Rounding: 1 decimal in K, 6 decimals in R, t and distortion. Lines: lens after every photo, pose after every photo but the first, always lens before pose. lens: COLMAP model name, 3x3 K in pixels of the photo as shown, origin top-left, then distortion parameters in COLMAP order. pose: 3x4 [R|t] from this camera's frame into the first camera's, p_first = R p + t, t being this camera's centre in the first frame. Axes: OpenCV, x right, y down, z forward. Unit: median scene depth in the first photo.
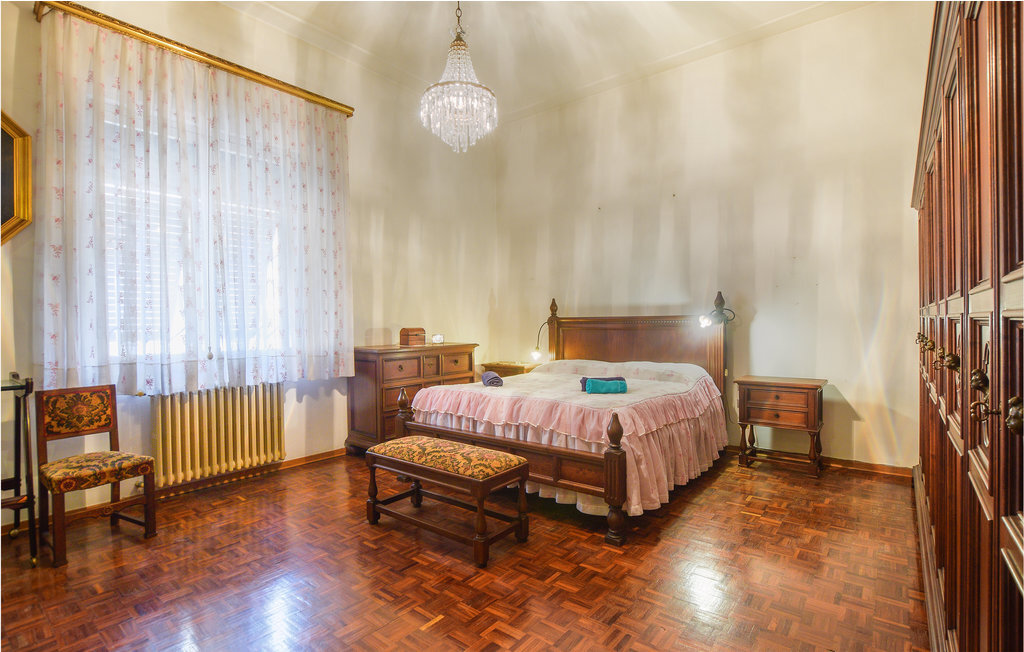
lens RADIAL K [[494.6, 0, 505.0], [0, 494.6, 326.0], [0, 0, 1]] dist [-0.006795, -0.001266]
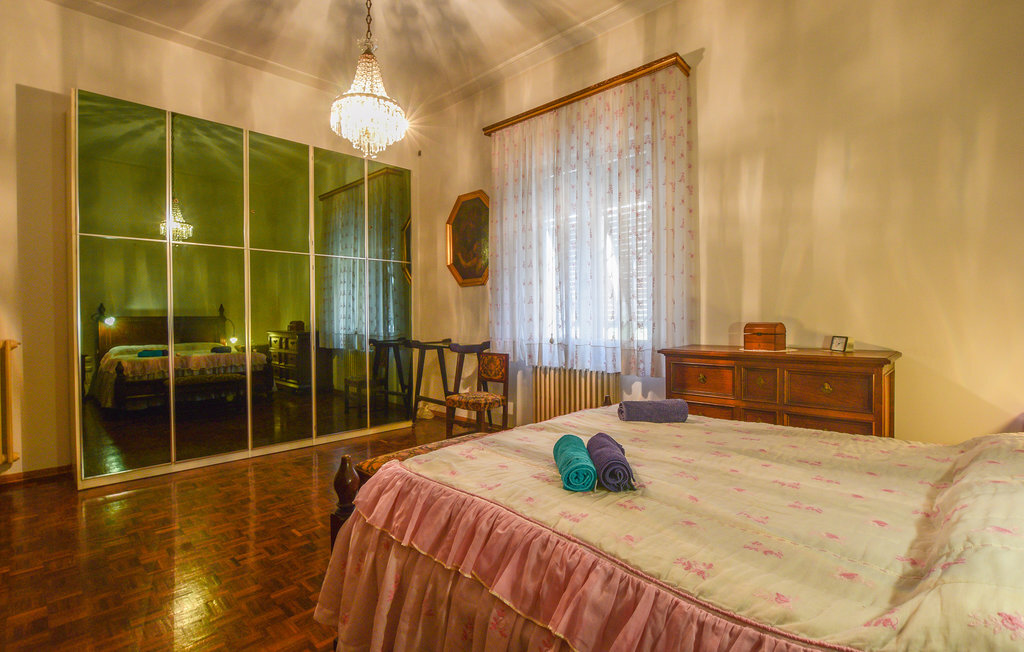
lens RADIAL K [[494.6, 0, 509.8], [0, 494.6, 323.0], [0, 0, 1]] dist [-0.006795, -0.001266]
pose [[-0.096461, 0.023360, -0.995063, 0.500383], [-0.000703, 0.999723, 0.023538, -0.011175], [0.995337, 0.002970, -0.096417, 0.741955]]
